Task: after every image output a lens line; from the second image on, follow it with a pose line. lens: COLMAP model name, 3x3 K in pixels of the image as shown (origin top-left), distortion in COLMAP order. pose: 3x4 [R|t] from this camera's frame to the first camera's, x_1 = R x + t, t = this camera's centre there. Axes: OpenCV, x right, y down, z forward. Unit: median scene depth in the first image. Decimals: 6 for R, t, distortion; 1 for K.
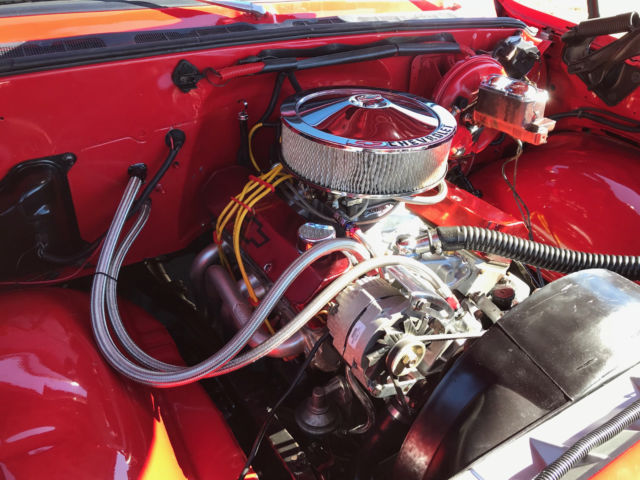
lens RADIAL K [[525.8, 0, 320.0], [0, 525.8, 240.0], [0, 0, 1]] dist [0.001085, 0.000105]
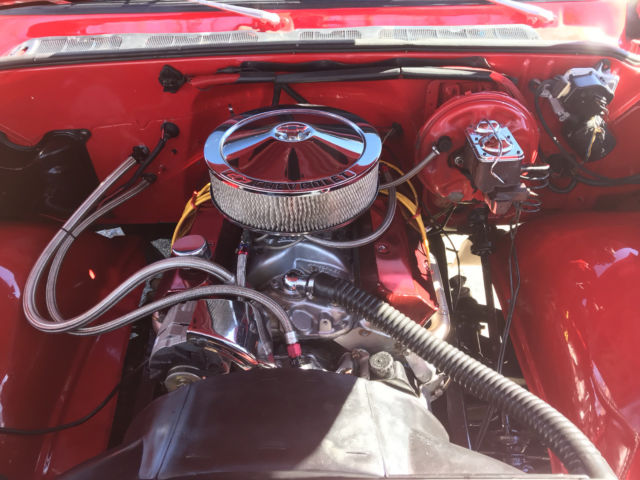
lens RADIAL K [[525.8, 0, 320.0], [0, 525.8, 240.0], [0, 0, 1]] dist [0.001085, 0.000105]
pose [[0.866065, 0.257139, -0.428732, 0.617056], [-0.229175, 0.966370, 0.116649, -0.183499], [0.444309, -0.002771, 0.895869, 0.116536]]
